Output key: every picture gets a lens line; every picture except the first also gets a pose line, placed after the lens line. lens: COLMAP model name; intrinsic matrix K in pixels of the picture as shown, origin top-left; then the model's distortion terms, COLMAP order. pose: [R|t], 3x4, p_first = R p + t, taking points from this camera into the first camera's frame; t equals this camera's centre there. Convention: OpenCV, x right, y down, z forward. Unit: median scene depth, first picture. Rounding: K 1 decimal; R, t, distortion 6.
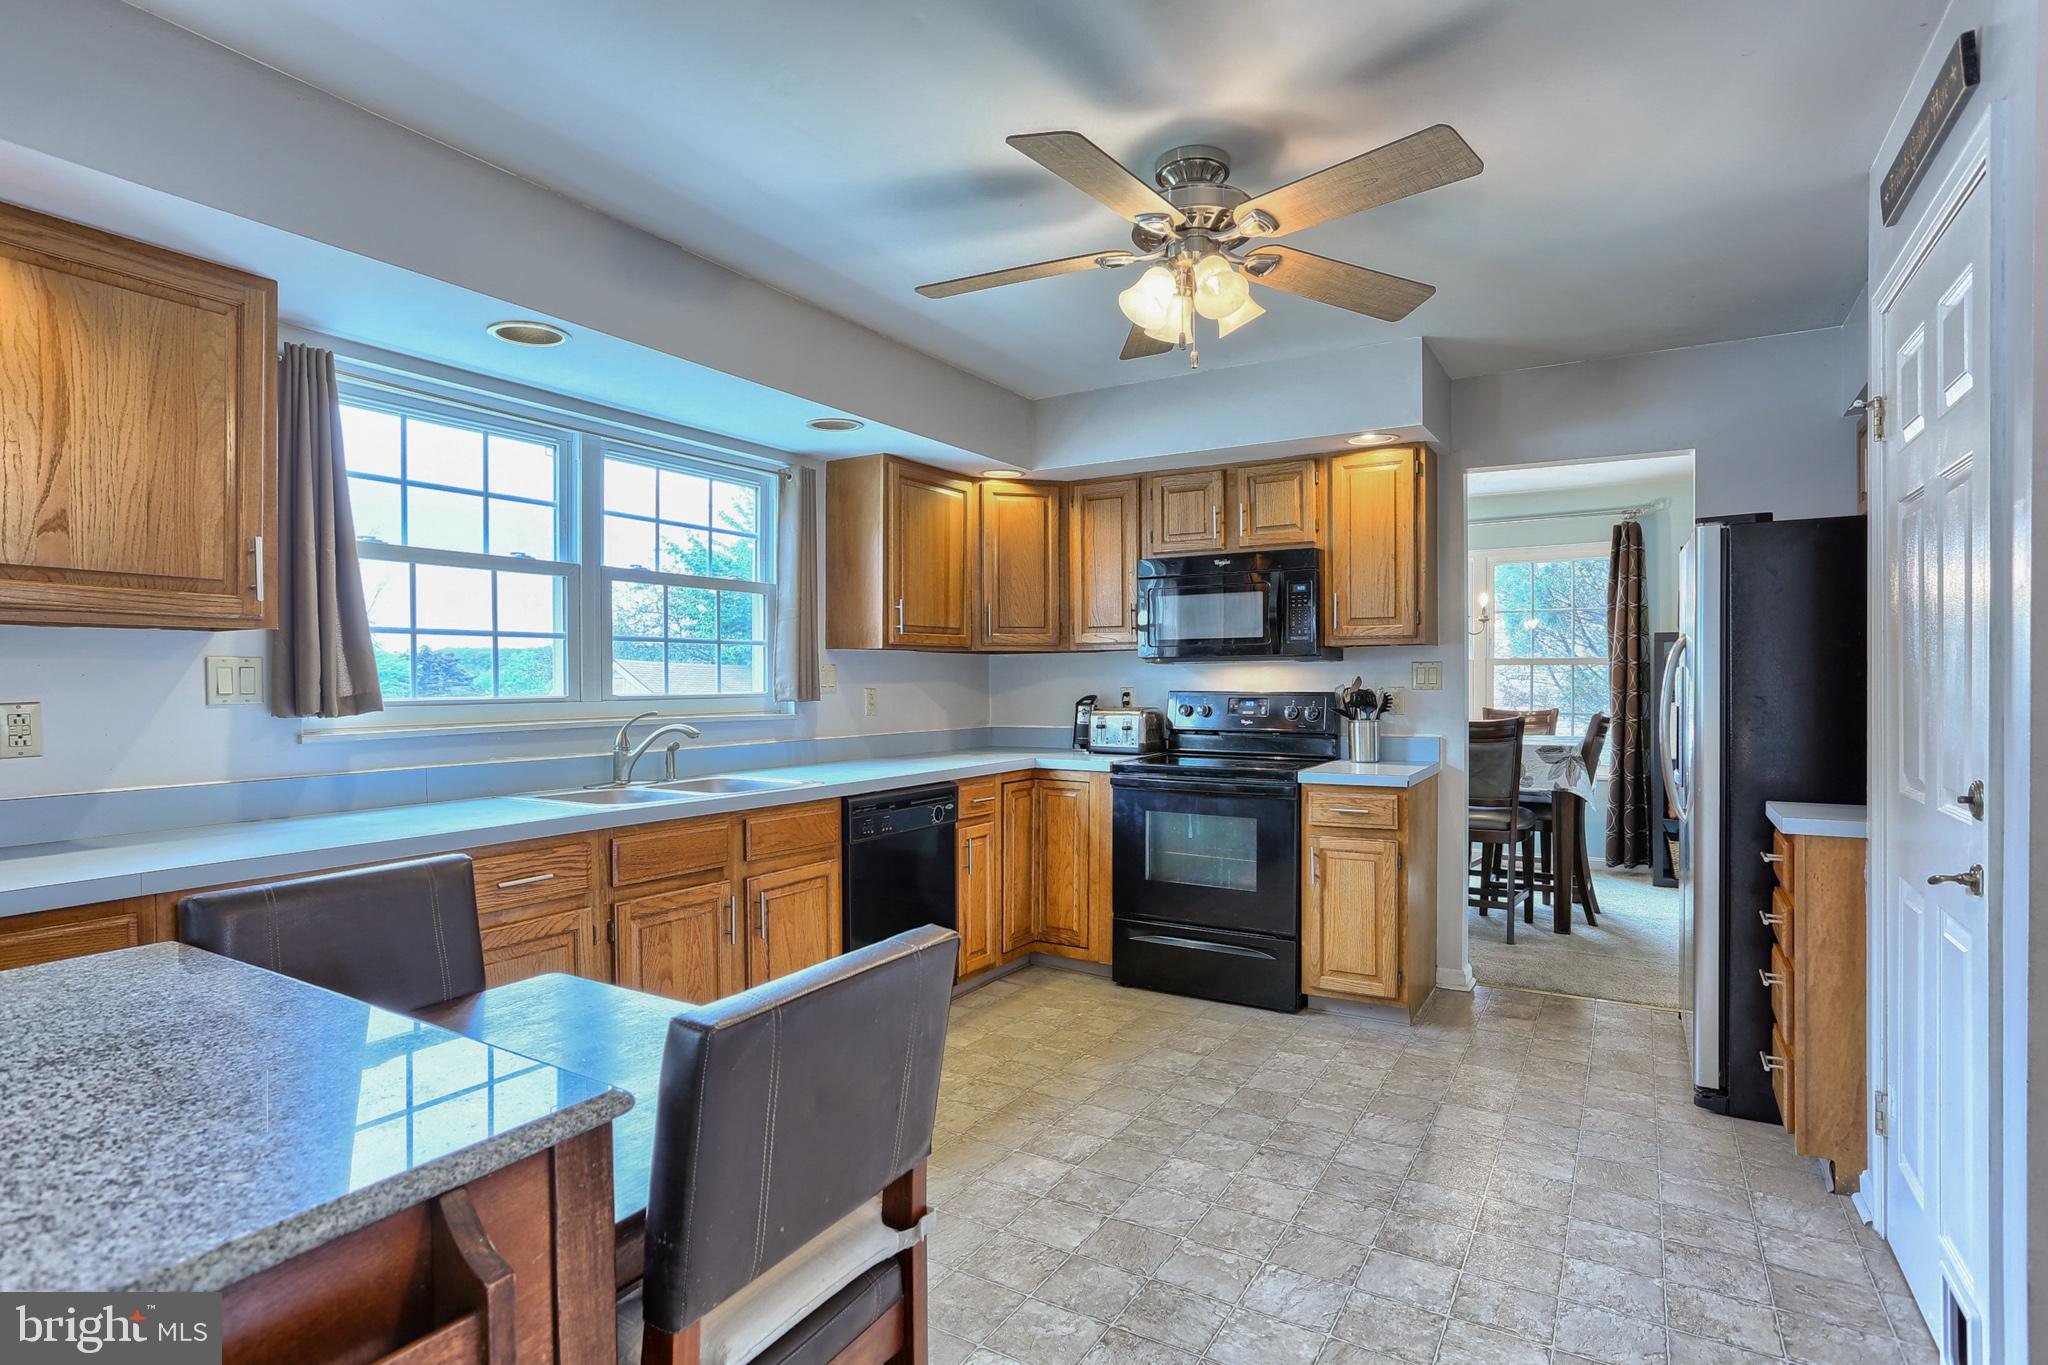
lens RADIAL K [[1033.5, 0, 1068.5], [0, 1033.5, 703.7], [0, 0, 1]] dist [-0.003910, 0.000055]
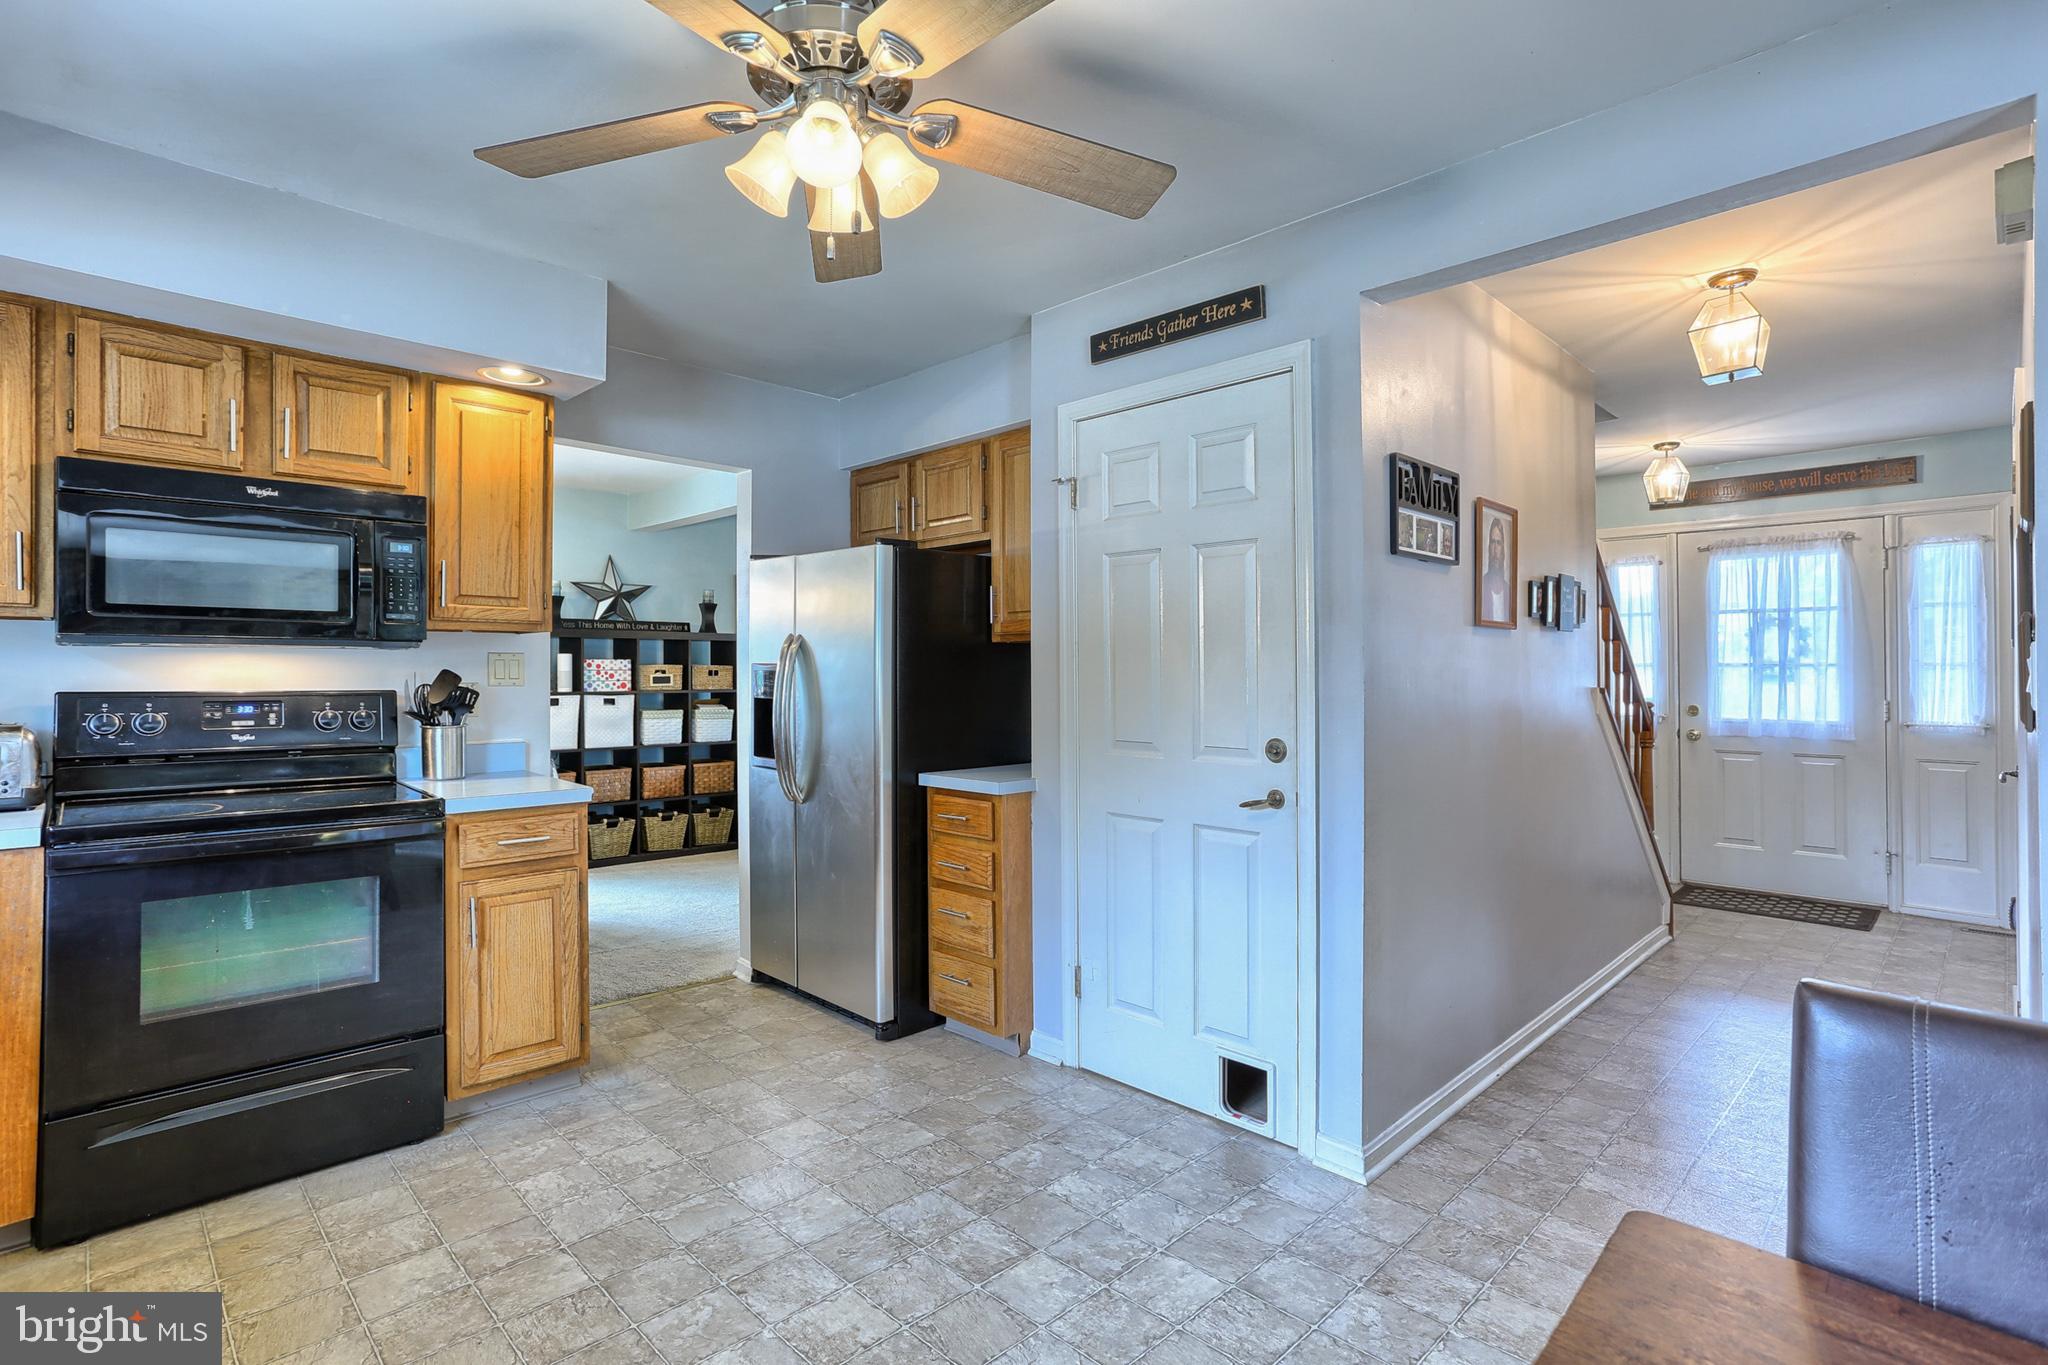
lens RADIAL K [[975.9, 0, 1010.8], [0, 975.9, 671.9], [0, 0, 1]] dist [-0.034155, 0.023933]
pose [[0.292235, 0.002124, 0.956344, -0.325098], [0.017289, 0.999822, -0.007504, -0.013590], [-0.956190, 0.018728, 0.292146, 0.429207]]
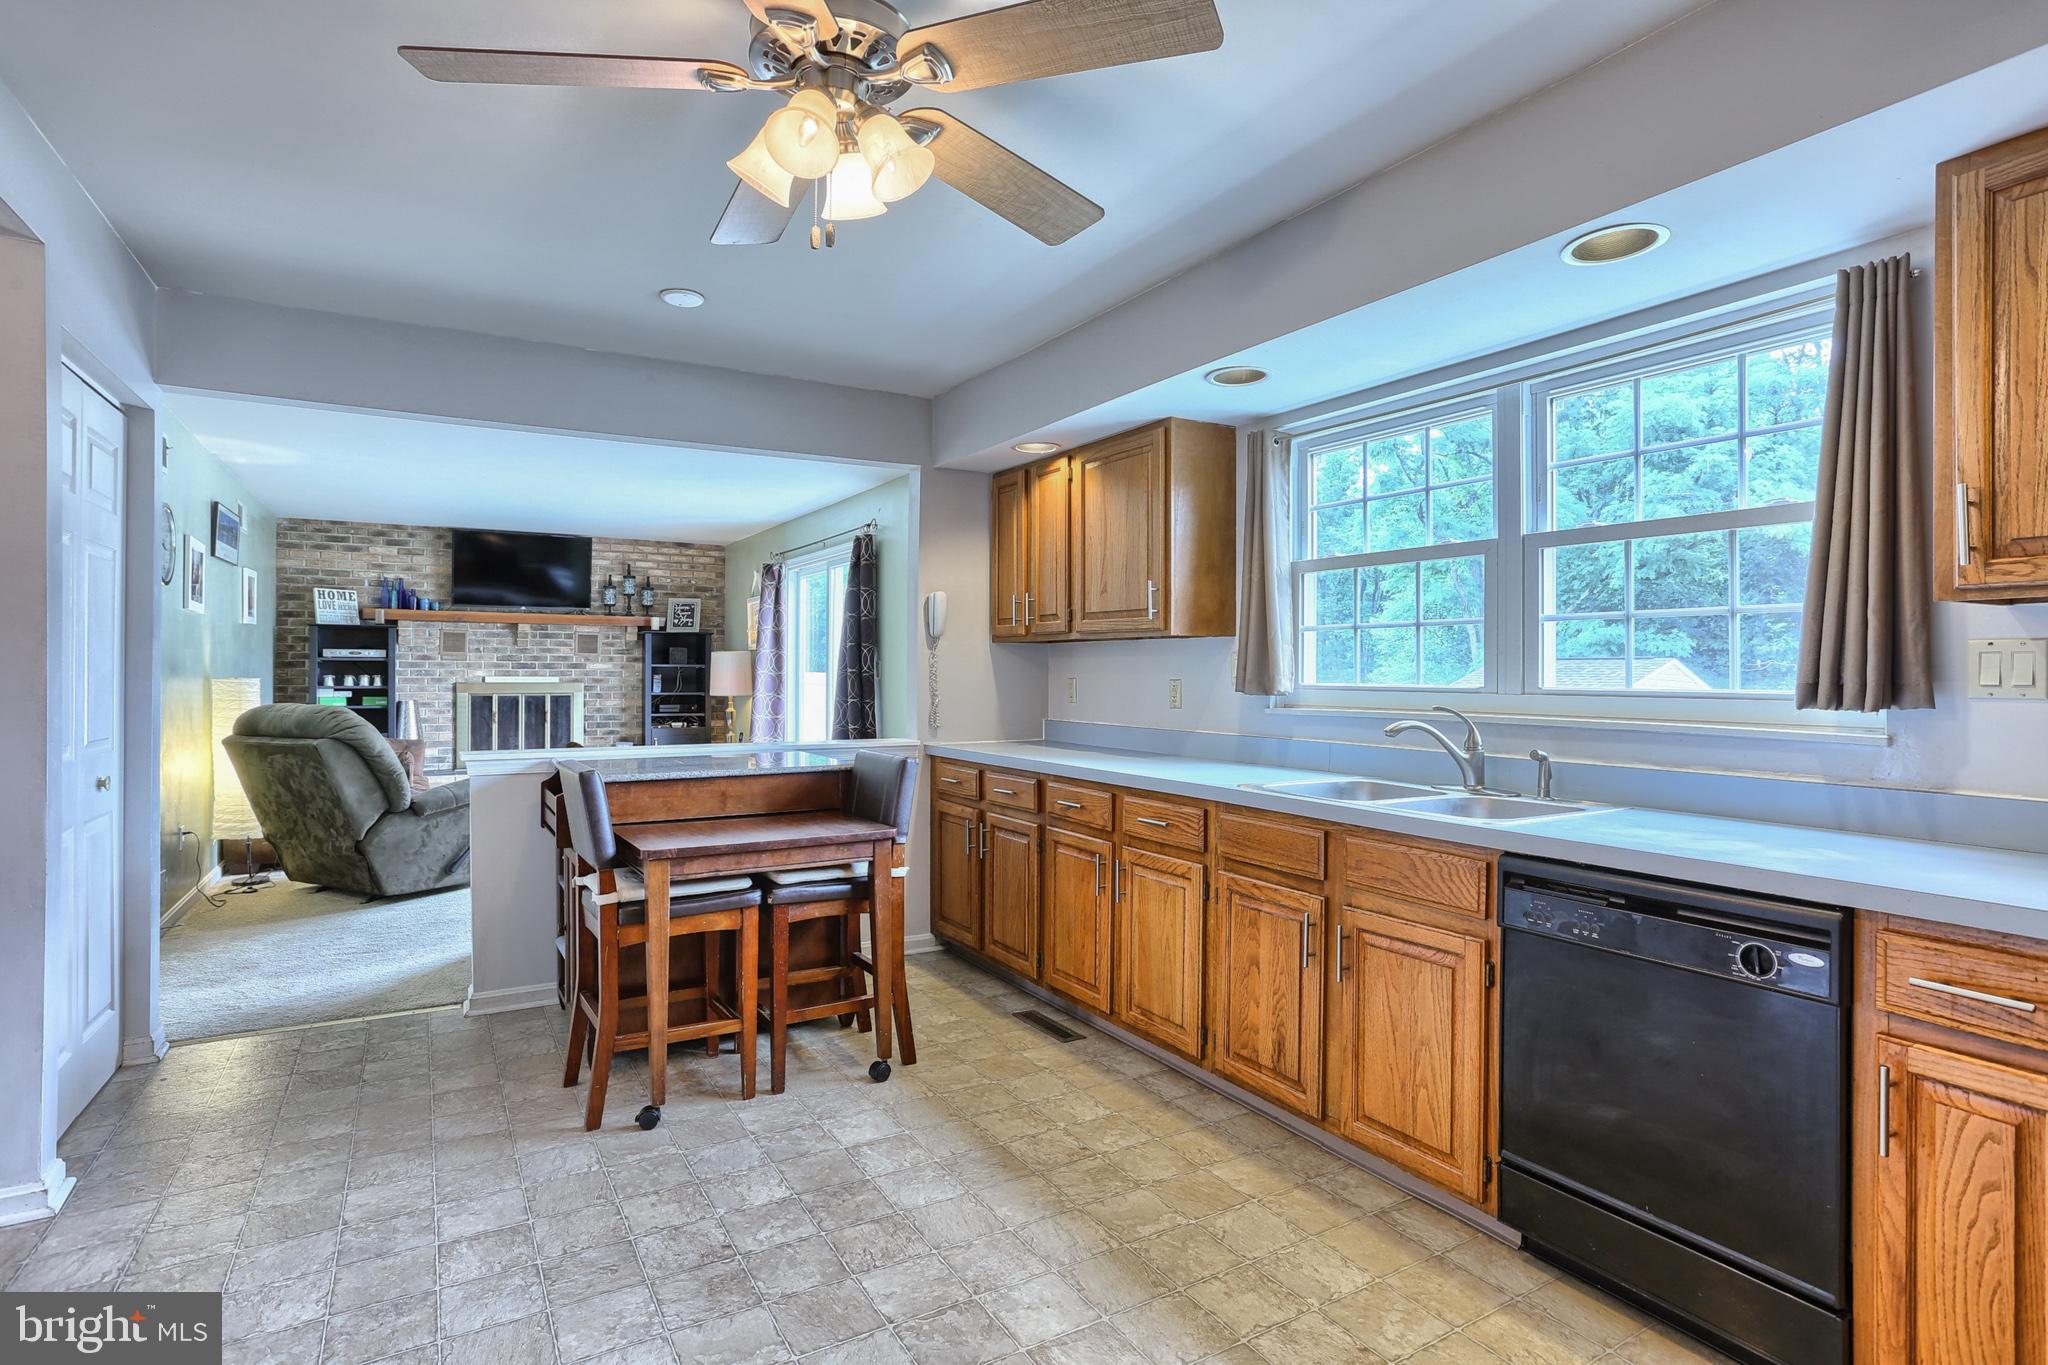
lens RADIAL K [[1095.2, 0, 1000.7], [0, 1095.2, 646.6], [0, 0, 1]] dist [-0.000772, 0.001519]
pose [[-0.532164, -0.013305, -0.846537, 0.591649], [-0.018452, 0.999821, -0.004114, -0.028672], [0.846440, 0.013431, -0.532314, 1.195946]]
